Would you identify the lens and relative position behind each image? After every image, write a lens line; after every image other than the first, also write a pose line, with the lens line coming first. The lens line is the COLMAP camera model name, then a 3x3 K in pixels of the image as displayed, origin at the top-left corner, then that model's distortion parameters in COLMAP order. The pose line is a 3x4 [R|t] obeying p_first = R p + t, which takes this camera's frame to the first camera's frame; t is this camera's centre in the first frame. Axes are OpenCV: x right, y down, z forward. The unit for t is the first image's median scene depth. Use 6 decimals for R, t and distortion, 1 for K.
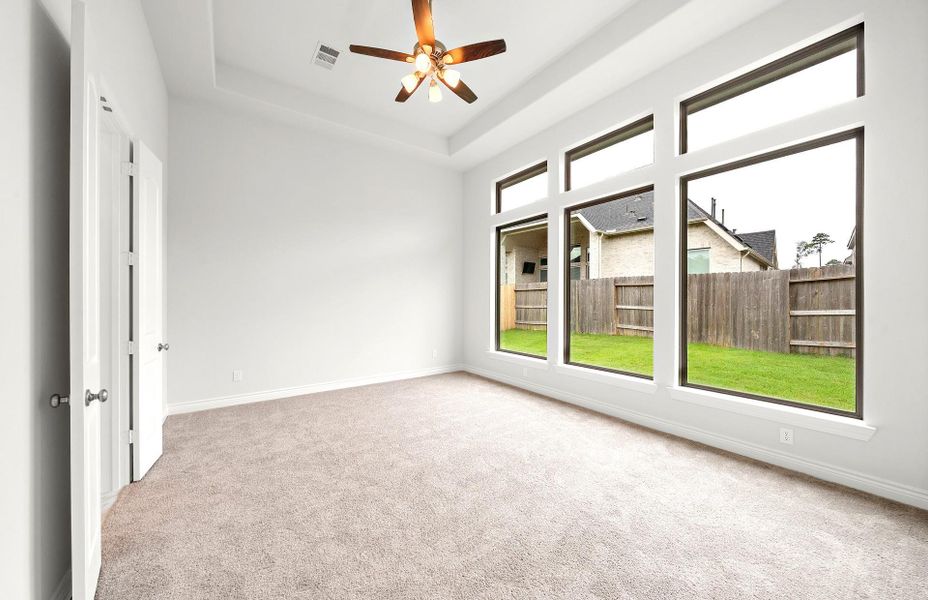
lens RADIAL K [[336.2, 0, 460.4], [0, 336.2, 300.6], [0, 0, 1]] dist [-0.001644, -0.000188]
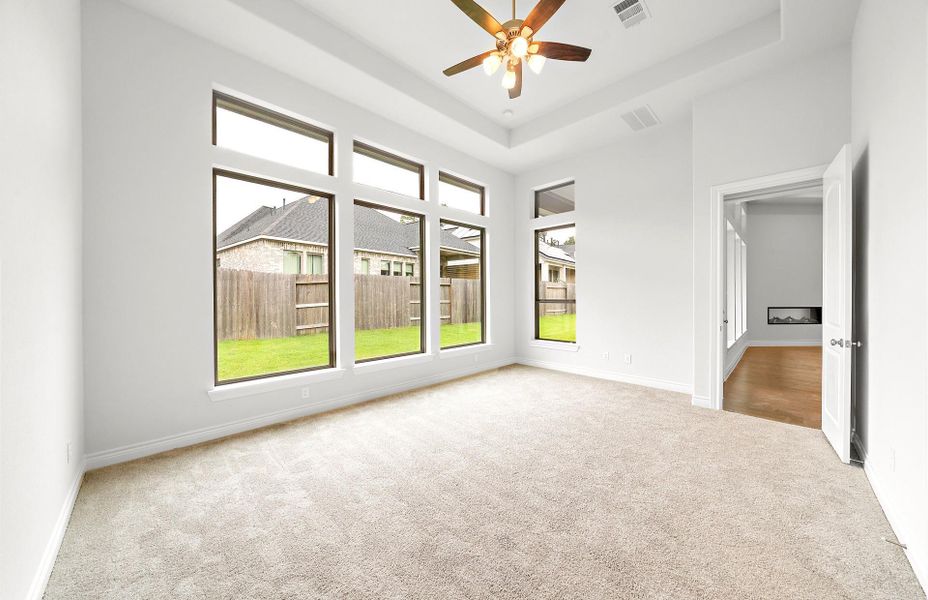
lens RADIAL K [[319.3, 0, 460.4], [0, 319.3, 298.5], [0, 0, 1]] dist [-0.000031, 0.000020]
pose [[-0.153189, -0.007159, 0.988171, -0.393893], [0.005603, 0.999951, 0.008113, -0.001508], [-0.988181, 0.006780, -0.153142, 0.540443]]
